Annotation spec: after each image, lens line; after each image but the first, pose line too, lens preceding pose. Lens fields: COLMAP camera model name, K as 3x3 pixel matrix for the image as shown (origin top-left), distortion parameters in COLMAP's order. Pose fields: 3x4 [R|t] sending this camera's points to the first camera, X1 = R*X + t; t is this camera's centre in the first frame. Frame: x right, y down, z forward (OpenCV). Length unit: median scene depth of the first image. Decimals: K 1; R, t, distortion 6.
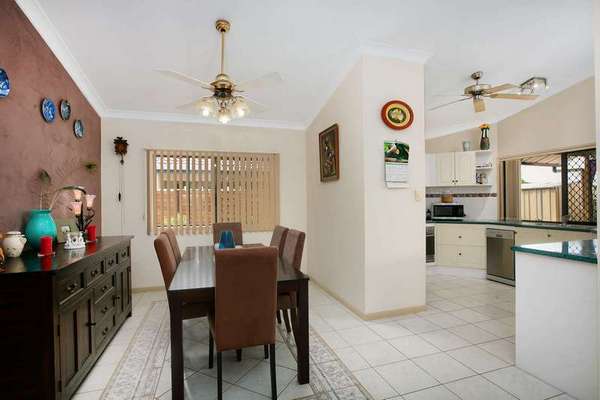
lens RADIAL K [[293.7, 0, 302.8], [0, 293.7, 201.2], [0, 0, 1]] dist [-0.024244, 0.000439]
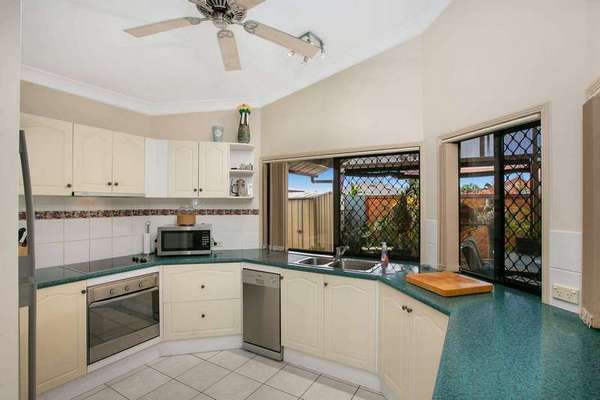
lens RADIAL K [[293.7, 0, 301.8], [0, 293.7, 201.3], [0, 0, 1]] dist [-0.024244, 0.000439]
pose [[0.758947, 0.013640, 0.651009, 0.295909], [-0.009369, 0.999906, -0.010027, -0.041227], [-0.651085, 0.001511, 0.759003, 0.412166]]
